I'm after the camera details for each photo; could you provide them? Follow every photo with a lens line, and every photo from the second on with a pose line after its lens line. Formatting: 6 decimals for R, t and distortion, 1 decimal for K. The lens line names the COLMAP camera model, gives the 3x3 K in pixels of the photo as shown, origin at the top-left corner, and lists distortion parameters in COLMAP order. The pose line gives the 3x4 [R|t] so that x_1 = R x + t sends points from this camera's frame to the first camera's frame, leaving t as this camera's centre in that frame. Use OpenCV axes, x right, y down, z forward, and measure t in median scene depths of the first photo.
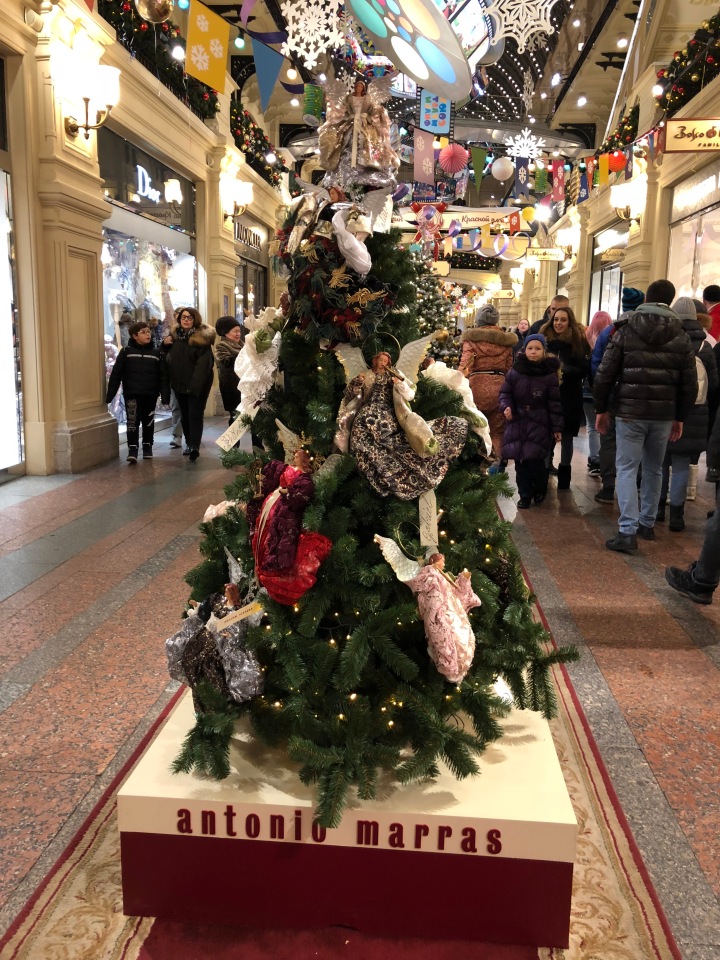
lens RADIAL K [[792.5, 0, 363.2], [0, 792.5, 477.7], [0, 0, 1]] dist [0.013252, -0.018811]
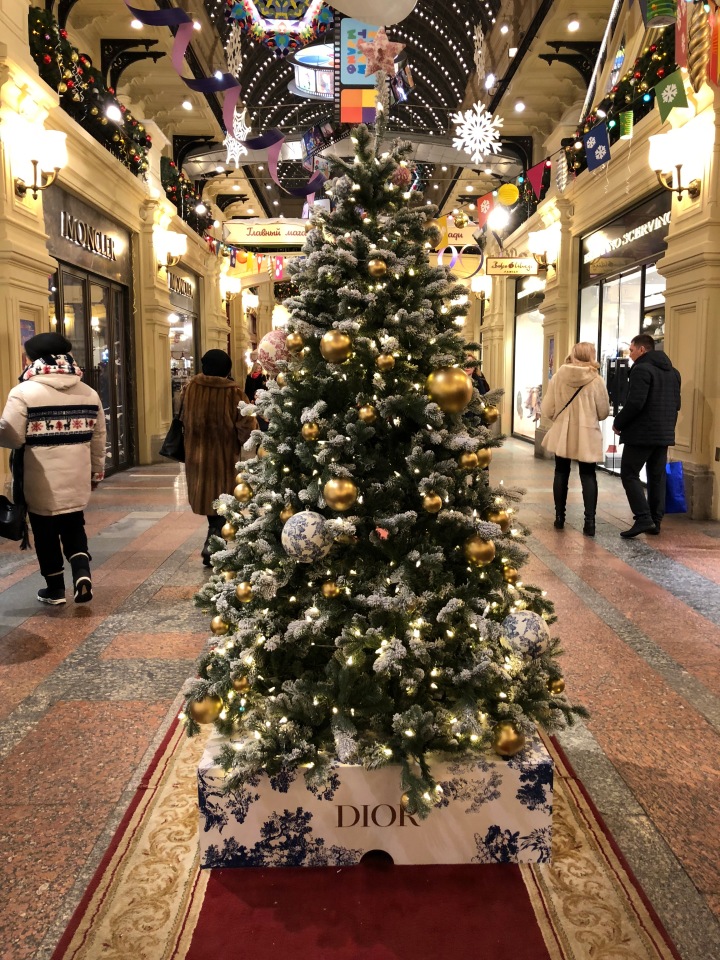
lens RADIAL K [[792.5, 0, 354.2], [0, 792.5, 476.7], [0, 0, 1]] dist [0.013252, -0.018811]
pose [[0.996027, -0.033268, 0.082600, 0.013196], [0.037409, 0.998093, -0.049103, -0.052519], [-0.080809, 0.051998, 0.995372, 0.278198]]
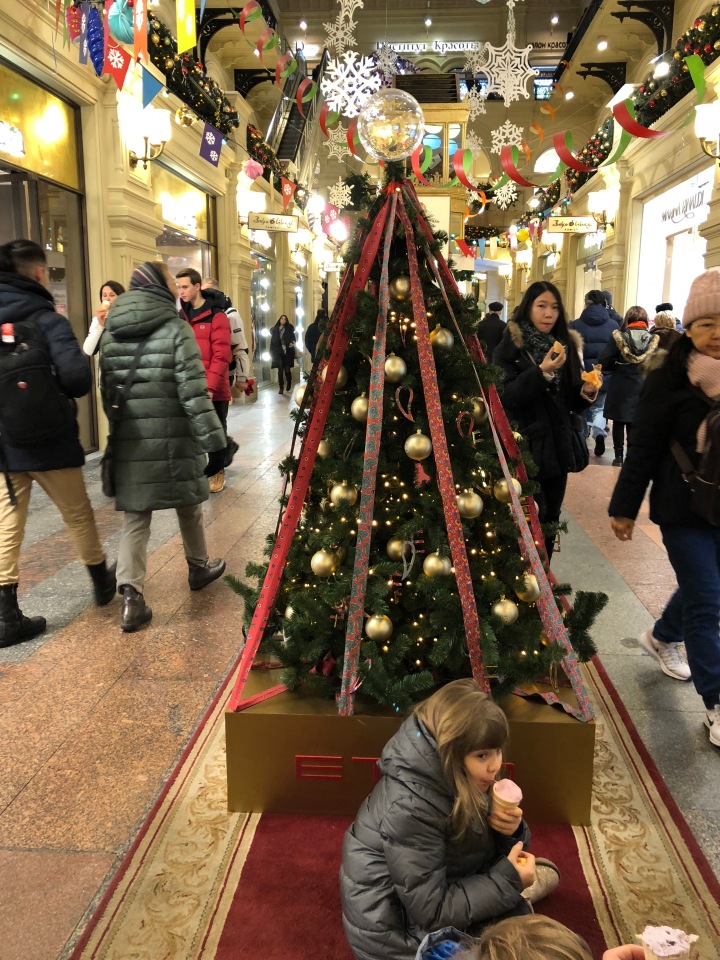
lens RADIAL K [[792.5, 0, 363.3], [0, 792.5, 478.7], [0, 0, 1]] dist [0.013252, -0.018811]
pose [[0.999793, -0.011871, 0.016511, 0.007975], [0.011689, 0.999870, 0.011074, -0.041636], [-0.016640, -0.010879, 0.999802, 0.217383]]
